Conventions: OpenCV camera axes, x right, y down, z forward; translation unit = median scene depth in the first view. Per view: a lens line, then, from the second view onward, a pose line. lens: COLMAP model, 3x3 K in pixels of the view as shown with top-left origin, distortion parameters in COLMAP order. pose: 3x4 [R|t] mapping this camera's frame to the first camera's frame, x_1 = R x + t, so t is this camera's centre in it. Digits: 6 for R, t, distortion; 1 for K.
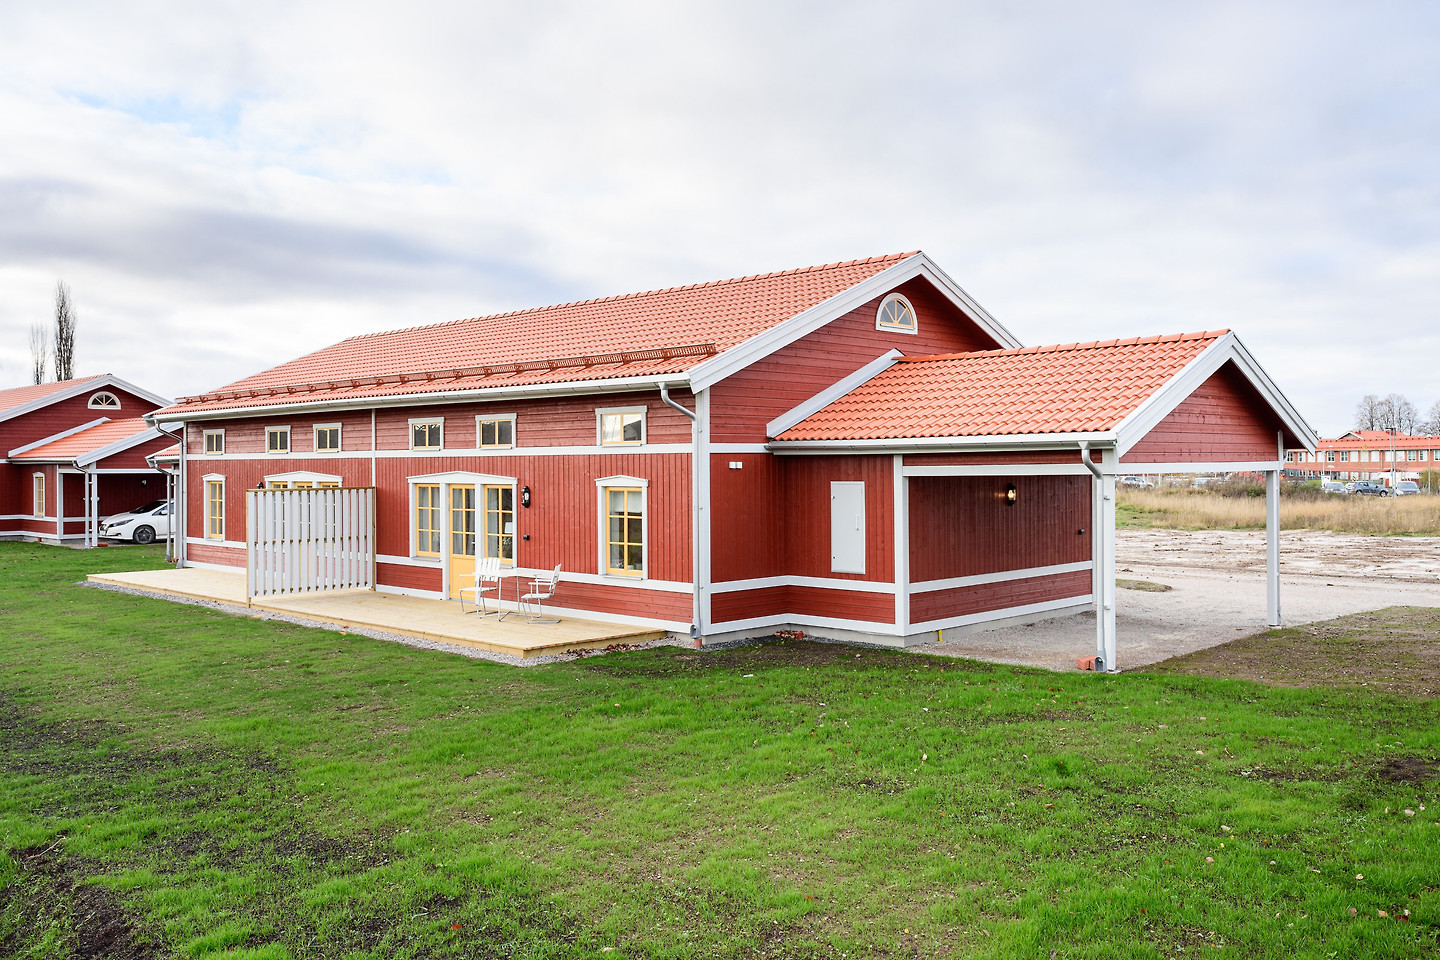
lens RADIAL K [[1169.3, 0, 720.0], [0, 1169.3, 480.0], [0, 0, 1]] dist [0.422070, 0.000952]
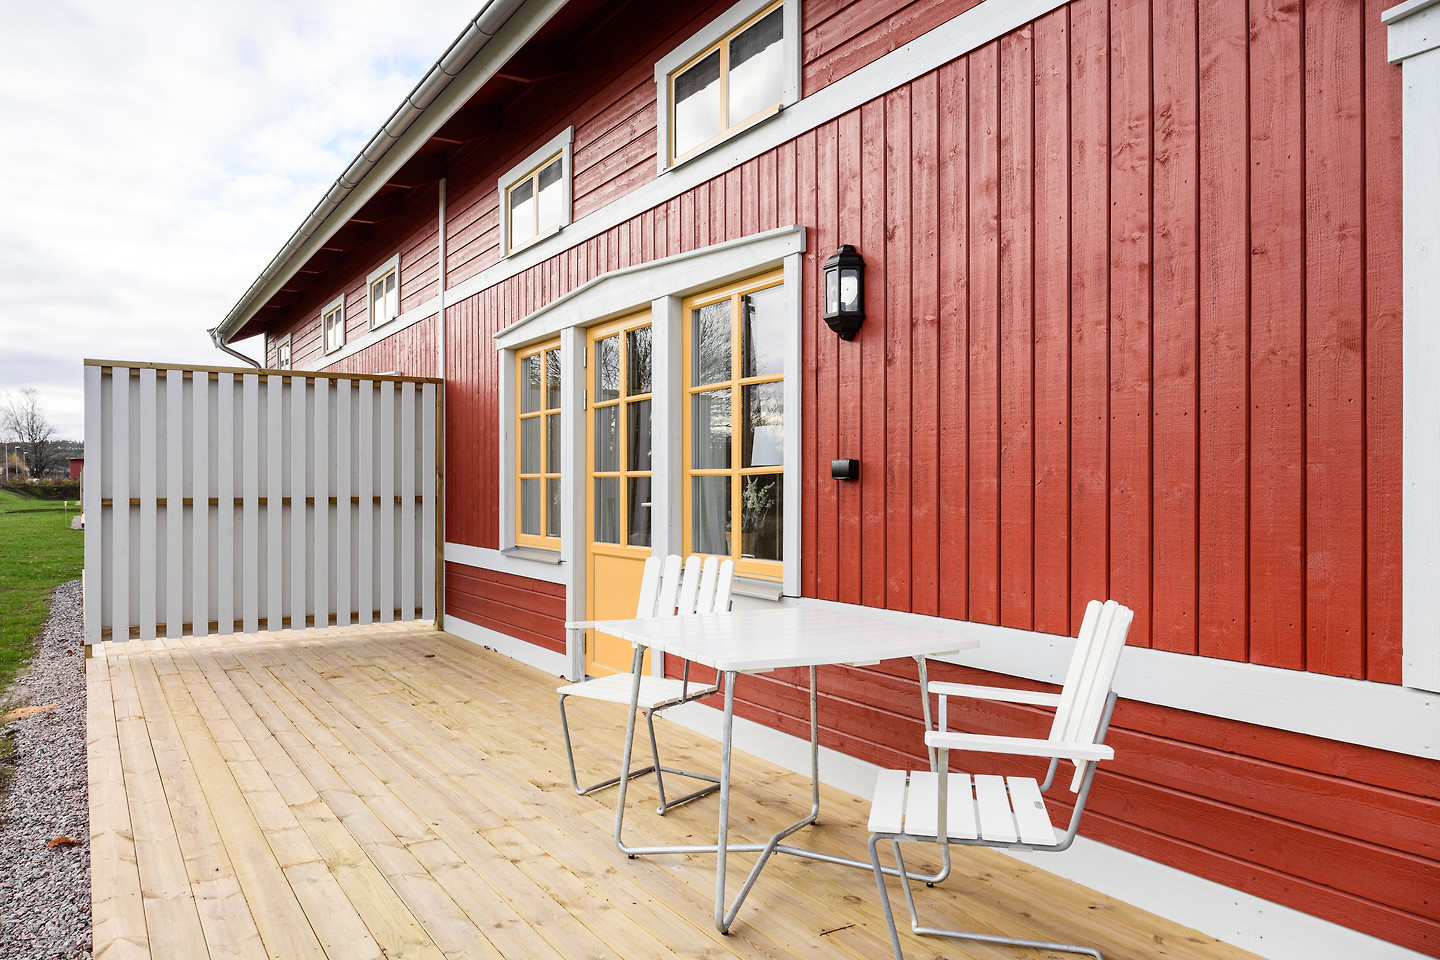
lens RADIAL K [[958.5, 0, 720.0], [0, 958.5, 480.0], [0, 0, 1]] dist [-0.000395, -0.000314]
pose [[0.983008, -0.000198, -0.183561, -0.141444], [-0.004069, 0.999730, -0.022867, 0.050801], [0.183516, 0.023226, 0.982742, 0.748283]]
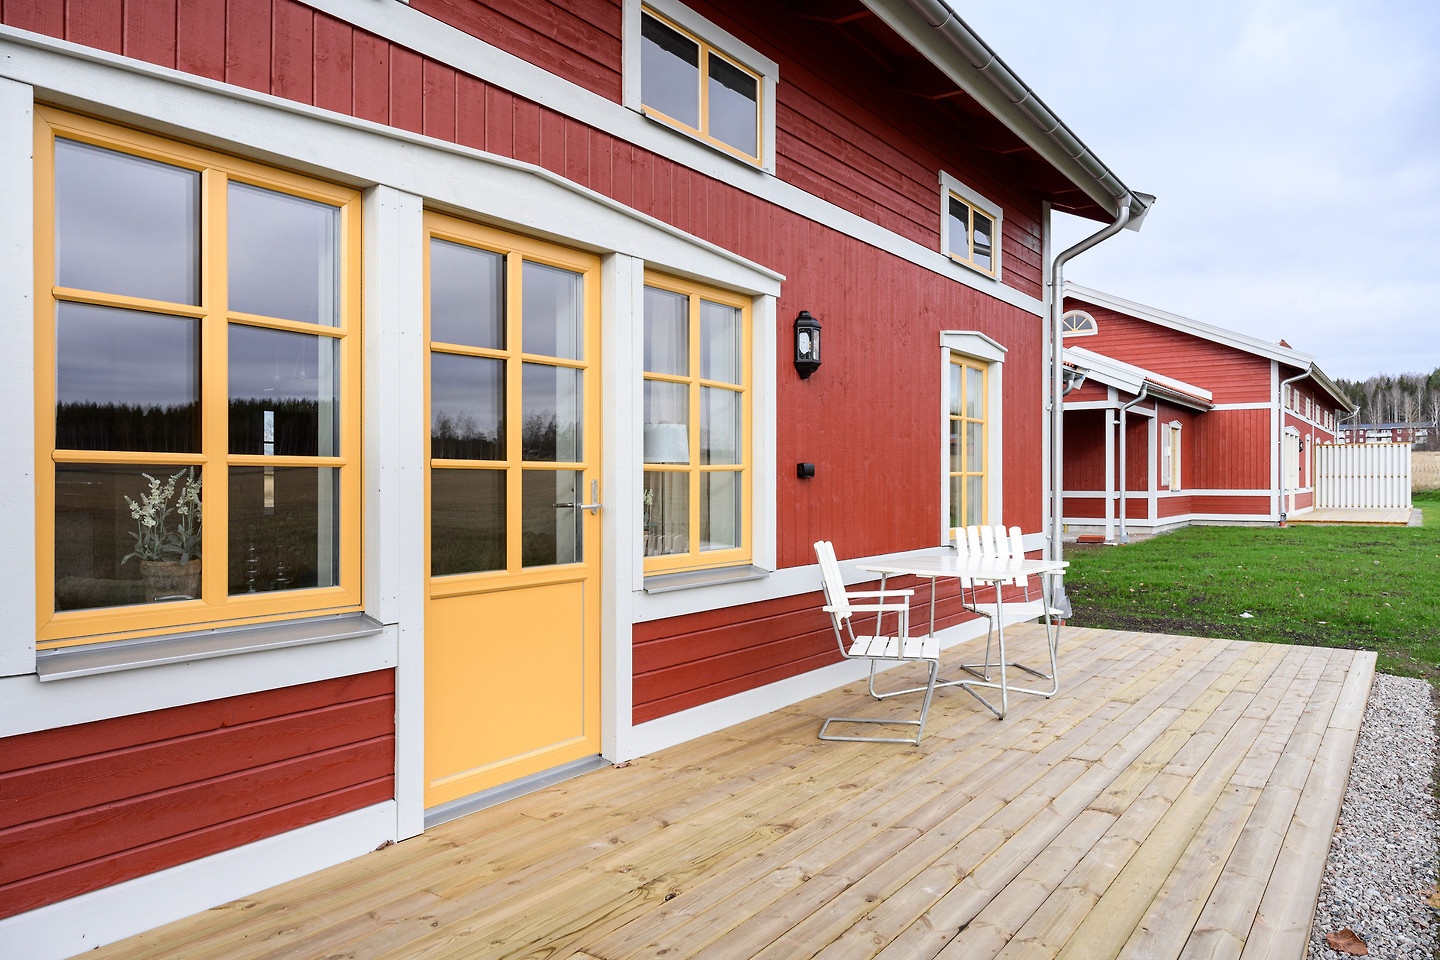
lens RADIAL K [[889.3, 0, 720.0], [0, 889.3, 480.0], [0, 0, 1]] dist [-0.028077, -0.000400]
pose [[-0.129616, 0.001238, 0.991564, -0.368493], [0.013725, 0.999906, 0.000546, 0.046813], [-0.991469, 0.013680, -0.129621, 0.969964]]
